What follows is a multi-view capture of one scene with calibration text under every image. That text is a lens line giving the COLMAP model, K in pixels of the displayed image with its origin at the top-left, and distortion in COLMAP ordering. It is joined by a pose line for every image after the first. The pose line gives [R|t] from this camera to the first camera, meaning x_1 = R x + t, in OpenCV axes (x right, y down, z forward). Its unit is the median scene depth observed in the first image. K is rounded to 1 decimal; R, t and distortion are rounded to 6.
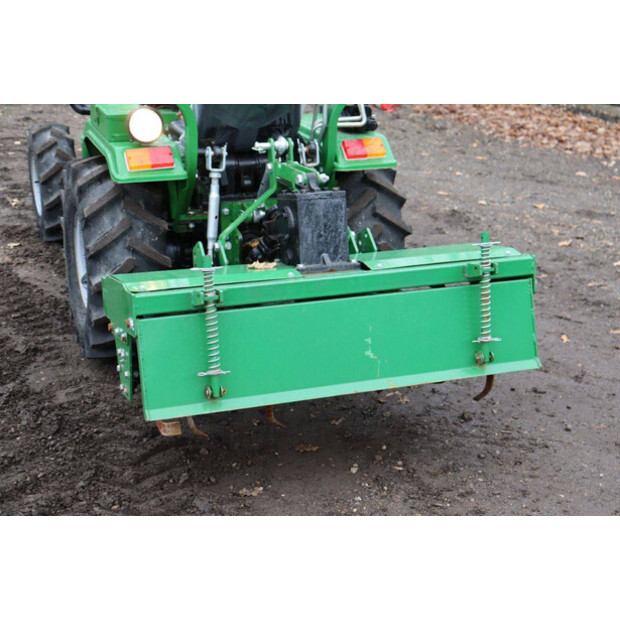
lens RADIAL K [[1074.5, 0, 314.2], [0, 1074.5, 304.7], [0, 0, 1]] dist [0.183033, 0.000000]
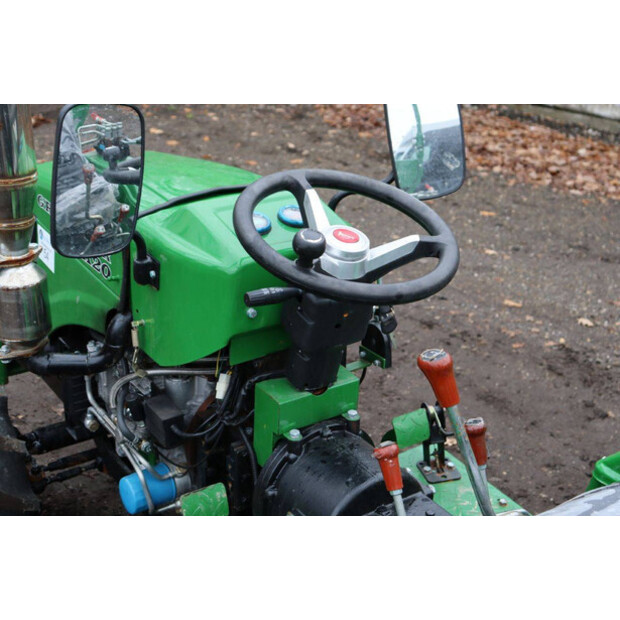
lens RADIAL K [[946.8, 0, 310.0], [0, 946.8, 307.9], [0, 0, 1]] dist [0.137147, 0.000000]
pose [[0.968779, -0.097525, 0.227938, -0.261136], [0.075877, 0.991897, 0.101902, -0.312592], [-0.236029, -0.081426, 0.968329, 0.807282]]
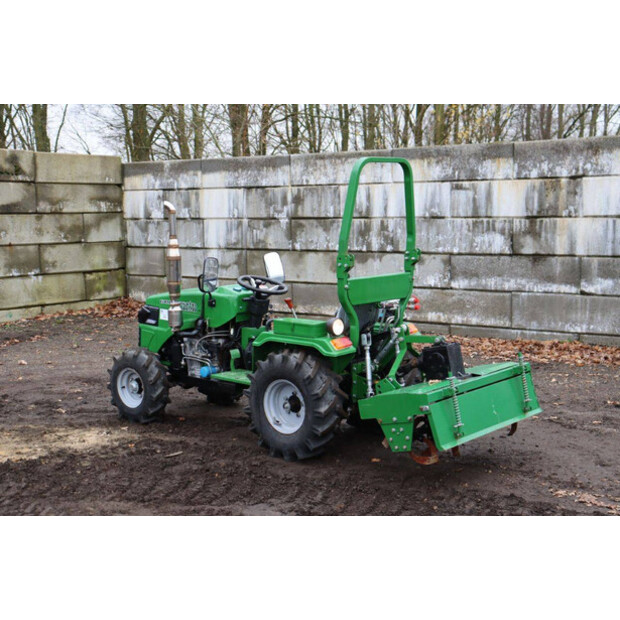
lens RADIAL K [[946.8, 0, 319.5], [0, 946.8, 304.5], [0, 0, 1]] dist [0.137147, 0.000000]
pose [[0.869138, -0.092134, 0.485911, -0.971640], [0.191967, 0.968310, -0.159765, 0.061832], [-0.455793, 0.232137, 0.859282, -0.454410]]
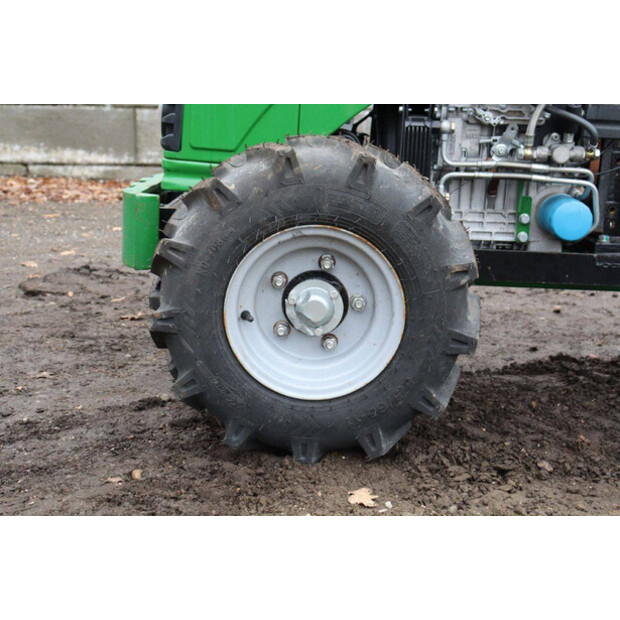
lens RADIAL K [[875.3, 0, 306.7], [0, 875.3, 309.3], [0, 0, 1]] dist [0.055188, 0.000000]
pose [[0.363154, -0.234782, 0.901663, -0.737863], [0.289557, 0.948251, 0.130292, -0.218019], [-0.885594, 0.213767, 0.412344, 1.294226]]
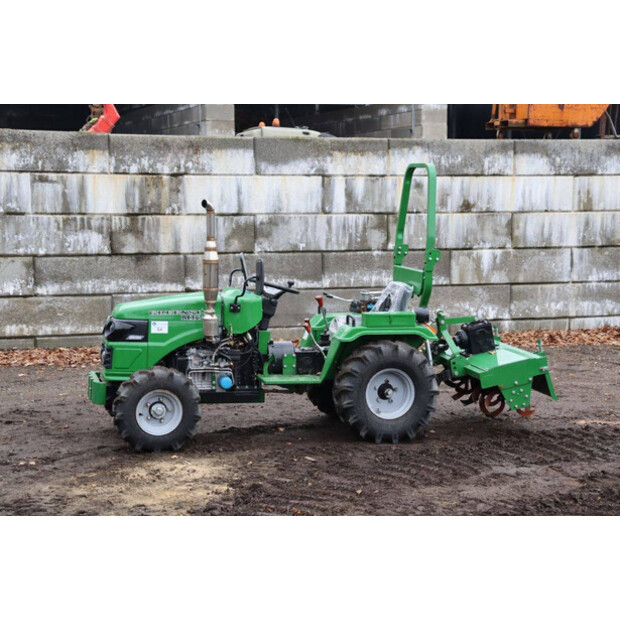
lens RADIAL K [[1203.7, 0, 310.9], [0, 1203.7, 309.4], [0, 0, 1]] dist [0.277937, 0.000000]
pose [[0.098890, -0.128379, 0.986782, -2.477319], [0.313716, 0.945096, 0.091516, -0.452028], [-0.944353, 0.300520, 0.133735, 0.852427]]
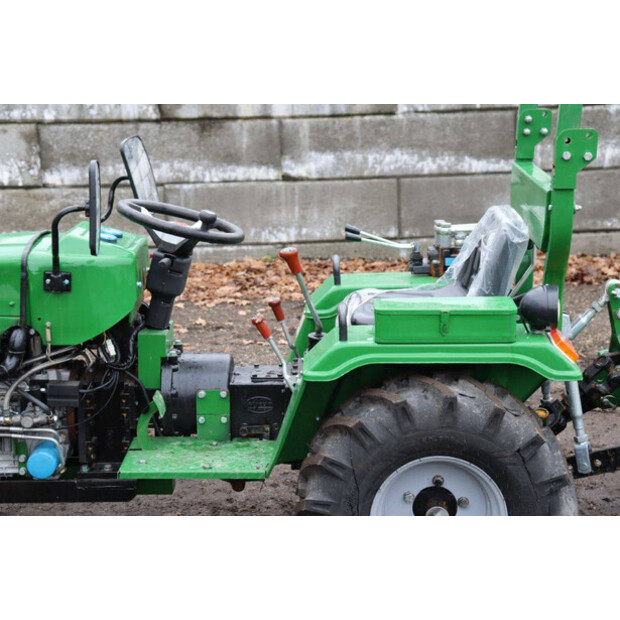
lens RADIAL K [[1233.6, 0, 311.1], [0, 1233.6, 308.2], [0, 0, 1]] dist [0.320725, 0.000000]
pose [[0.353526, -0.239484, 0.904249, -1.021464], [0.326788, 0.937385, 0.120498, -0.322403], [-0.876487, 0.252899, 0.409651, 0.742480]]
